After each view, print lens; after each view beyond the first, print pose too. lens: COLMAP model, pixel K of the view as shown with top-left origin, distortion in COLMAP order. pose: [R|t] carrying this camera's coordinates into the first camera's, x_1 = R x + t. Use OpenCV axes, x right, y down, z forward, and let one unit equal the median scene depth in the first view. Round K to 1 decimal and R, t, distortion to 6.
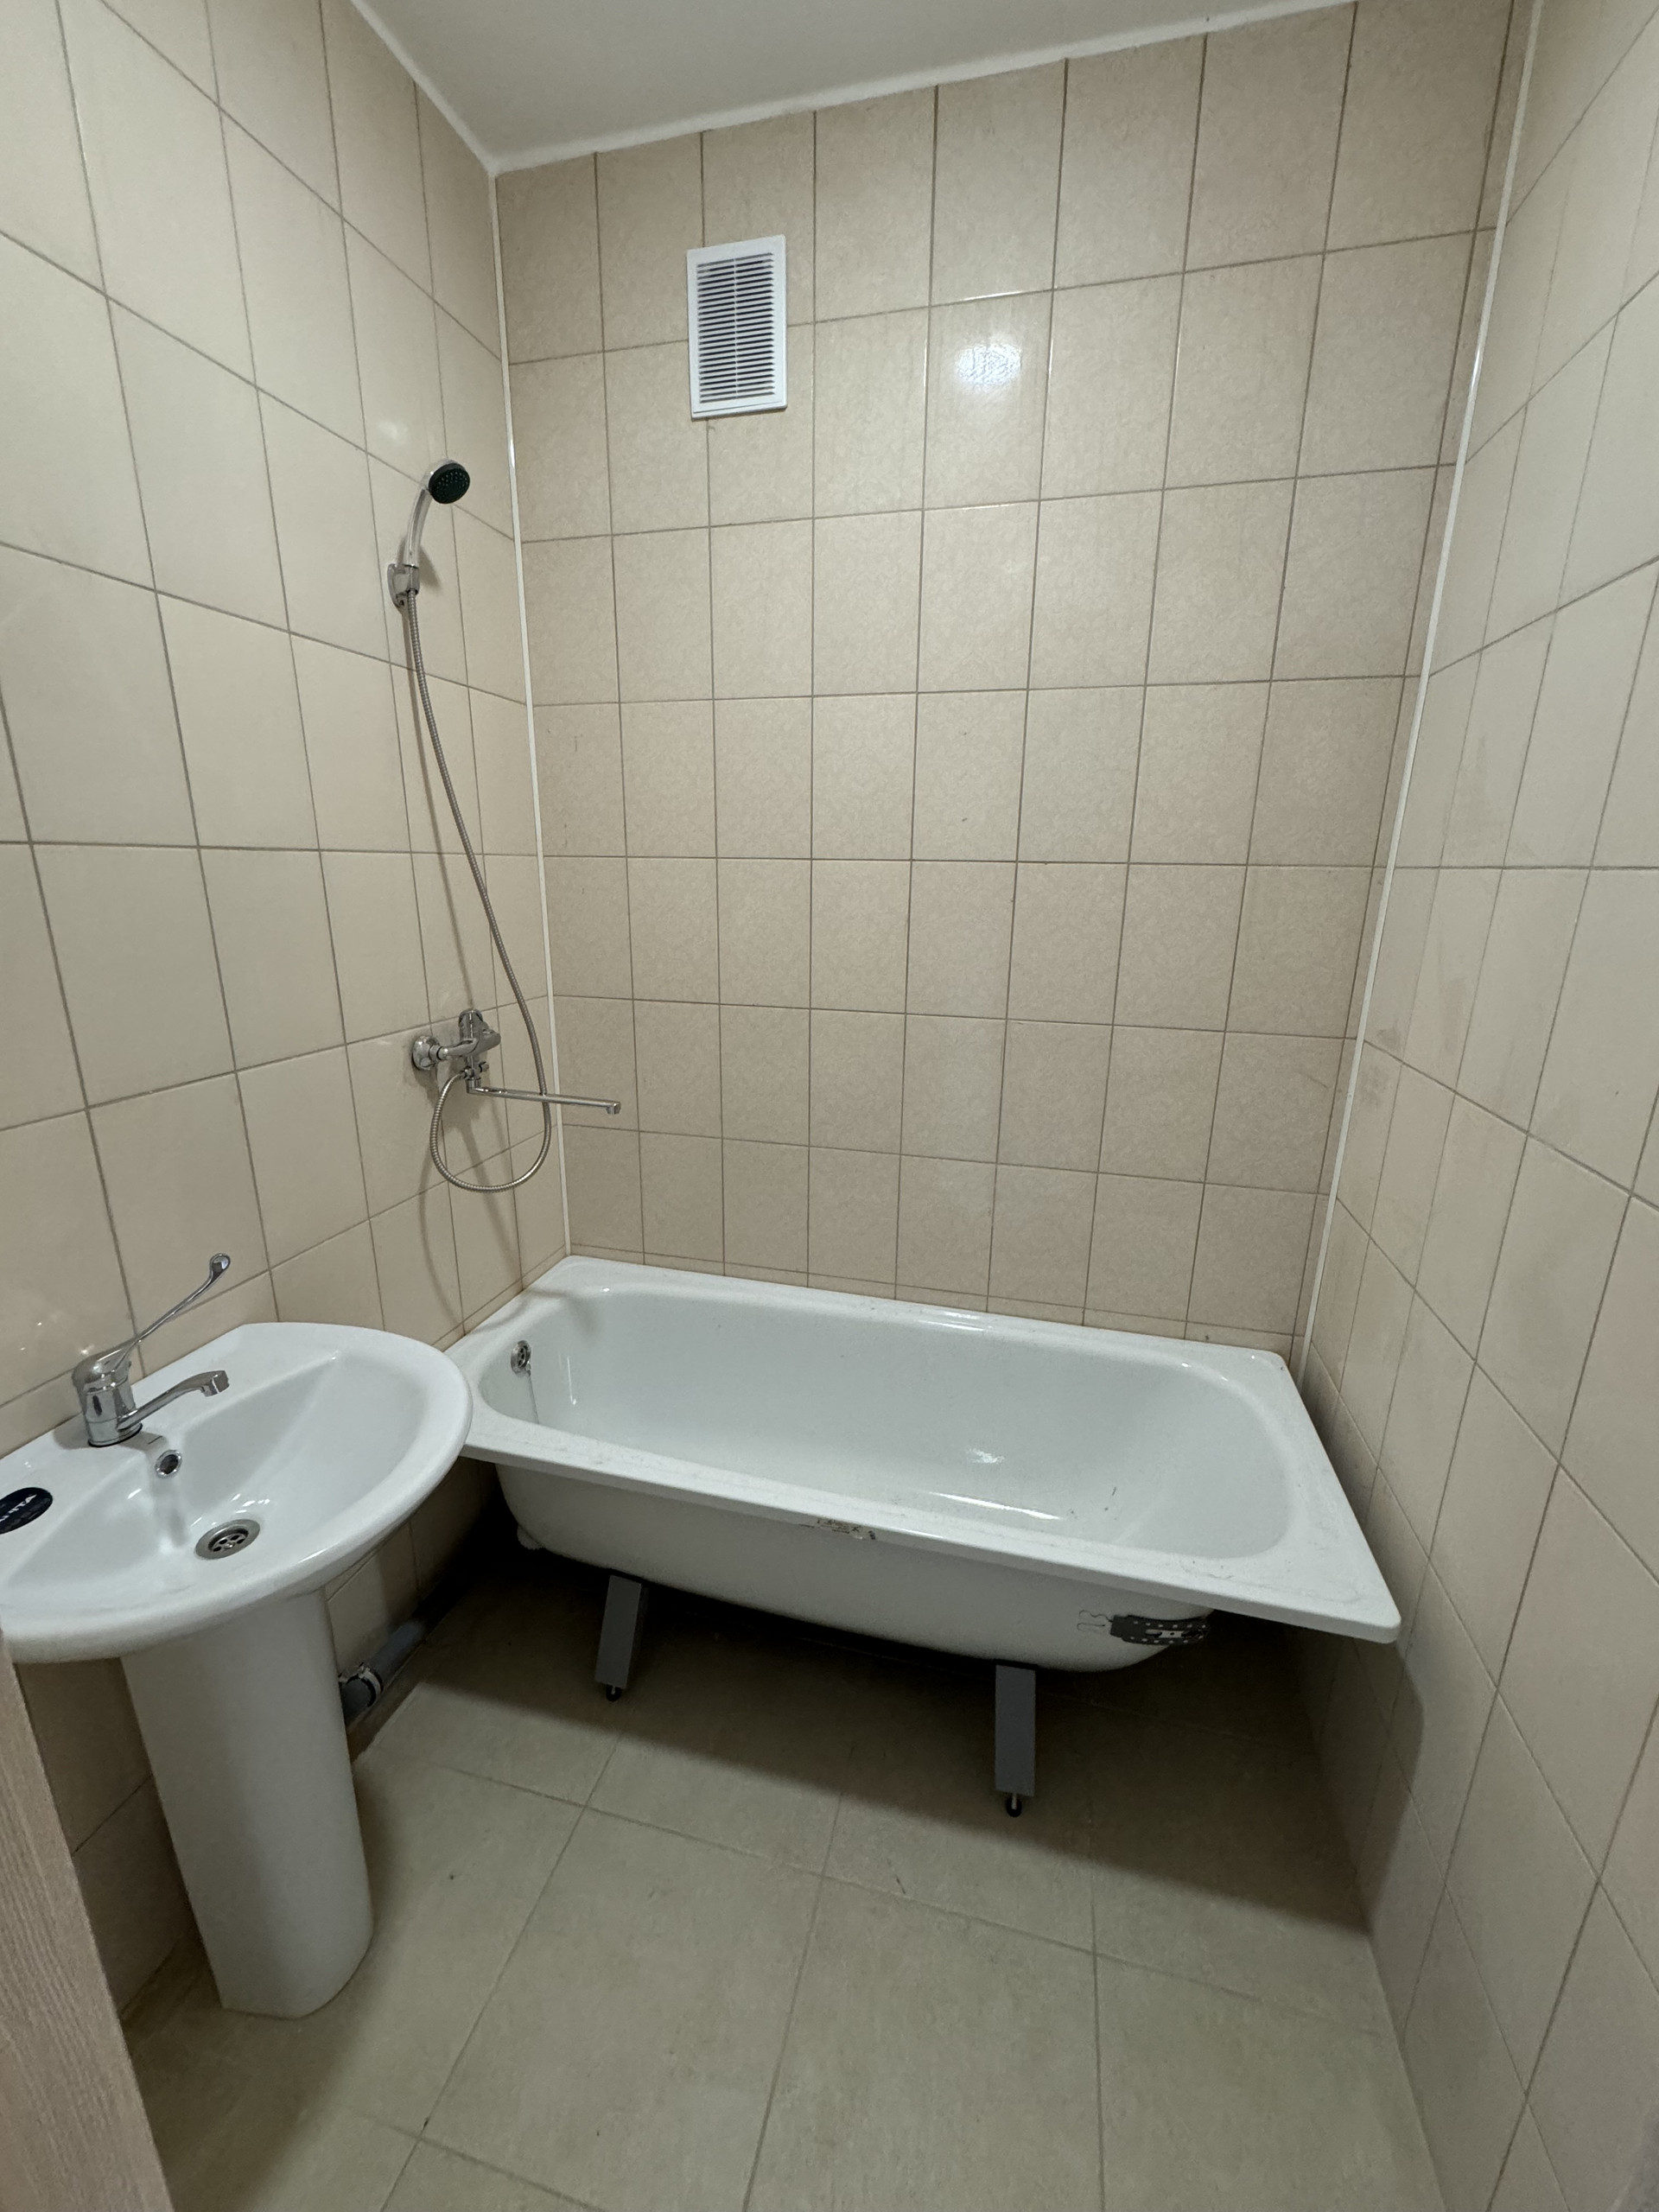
lens RADIAL K [[886.9, 0, 836.3], [0, 886.9, 1108.5], [0, 0, 1]] dist [0.000705, 0.000513]
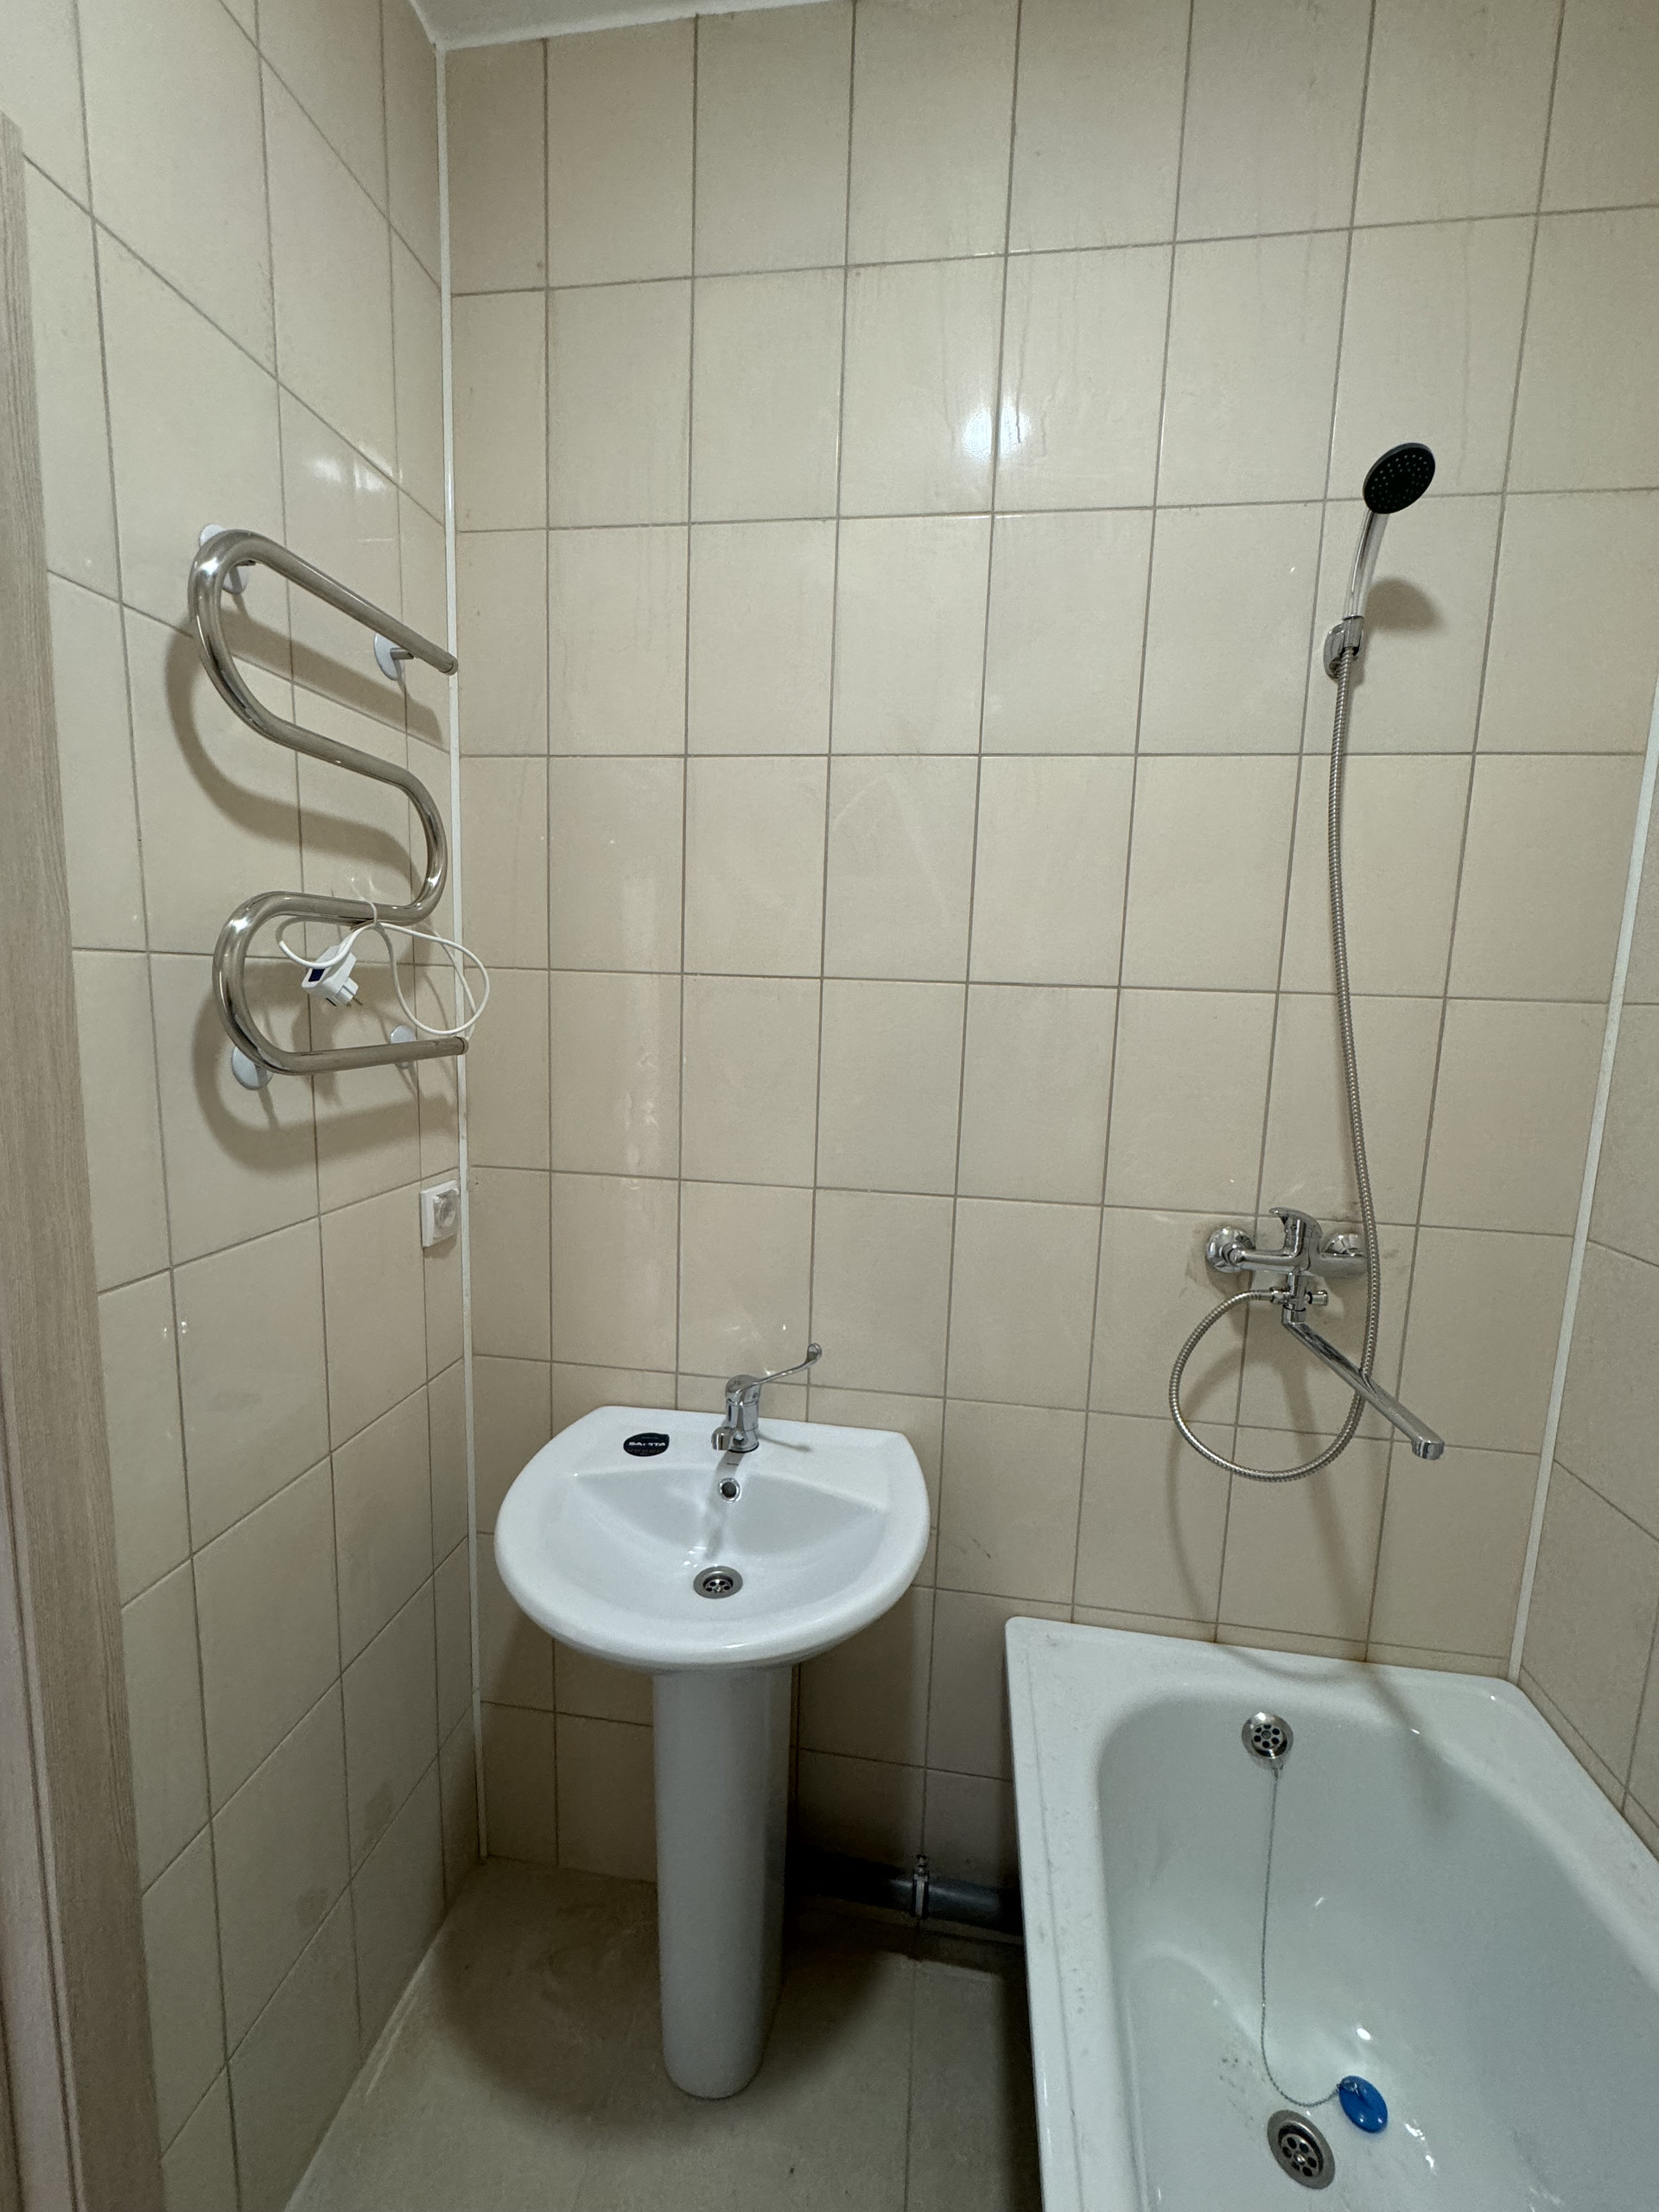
lens RADIAL K [[886.9, 0, 836.3], [0, 886.9, 1108.5], [0, 0, 1]] dist [0.000705, 0.000513]
pose [[0.102978, 0.120531, -0.987354, 0.240537], [-0.293936, 0.951988, 0.085557, -0.148203], [0.950262, 0.281408, 0.133462, 0.568022]]
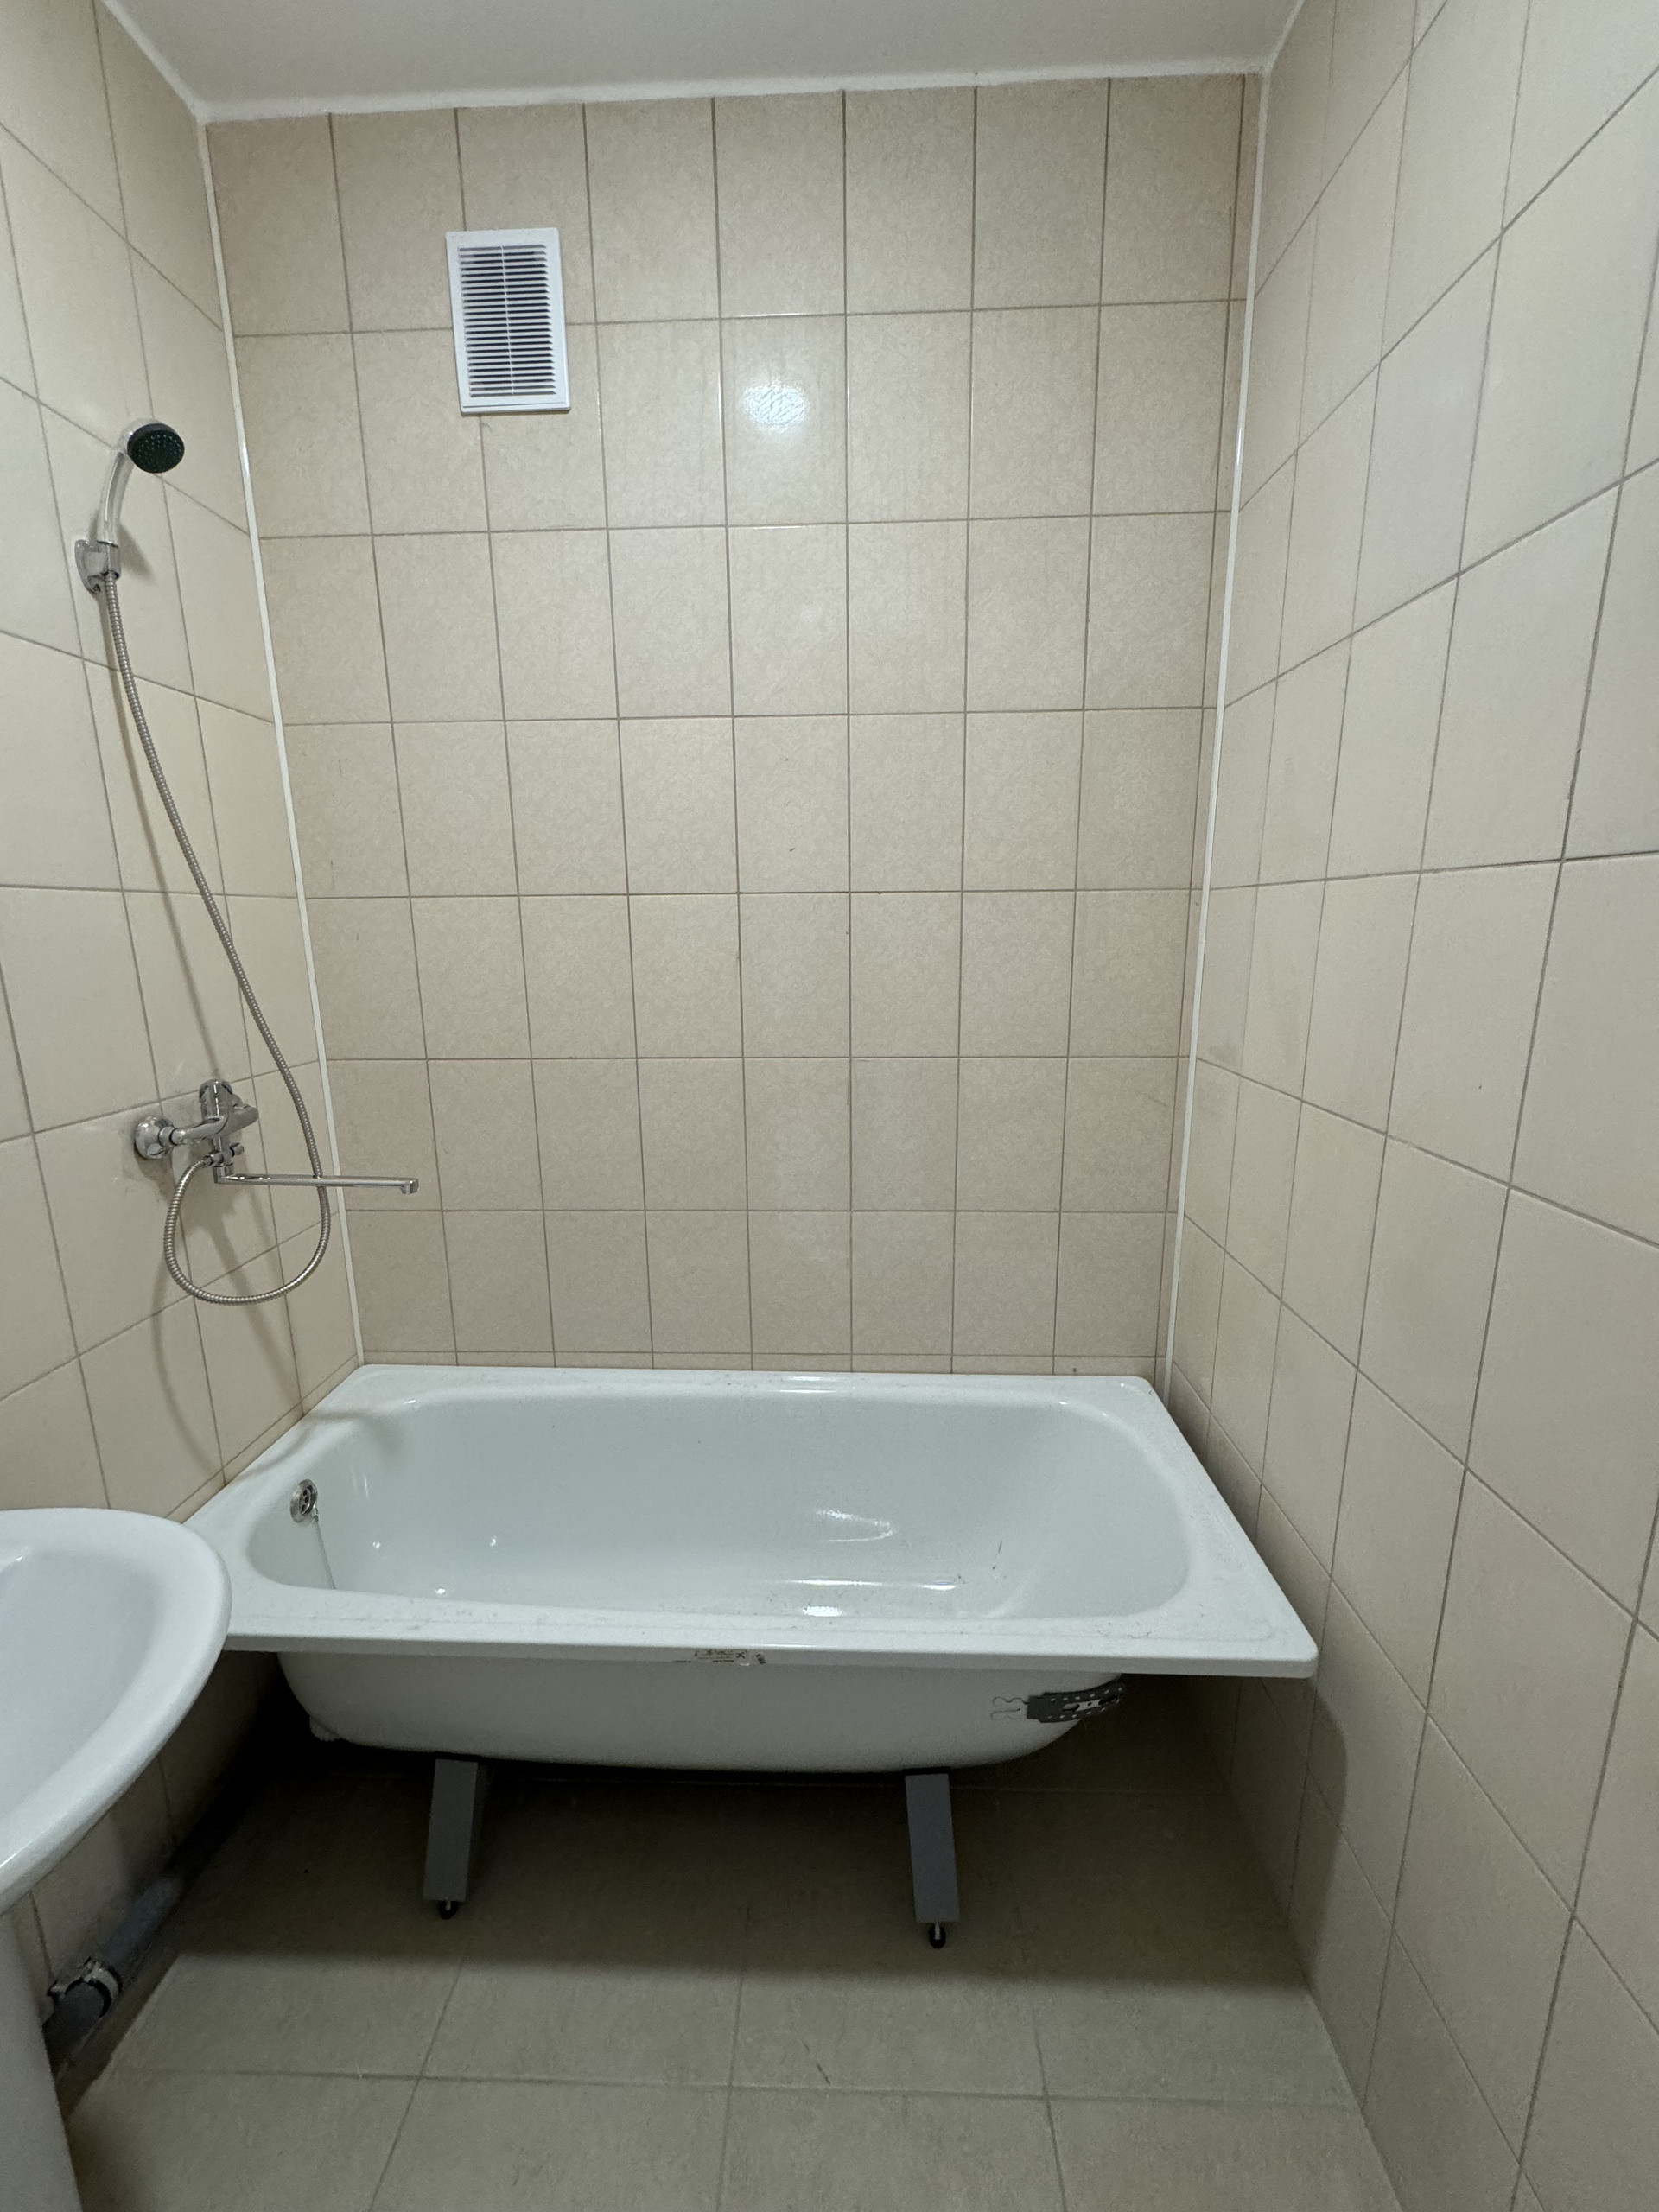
lens RADIAL K [[882.0, 0, 829.7], [0, 882.0, 1107.7], [0, 0, 1]] dist [-0.000308, 0.000347]
pose [[0.976954, -0.066669, 0.202771, -0.027488], [0.078617, 0.995577, -0.051439, -0.000613], [-0.198445, 0.066194, 0.977874, 0.101709]]
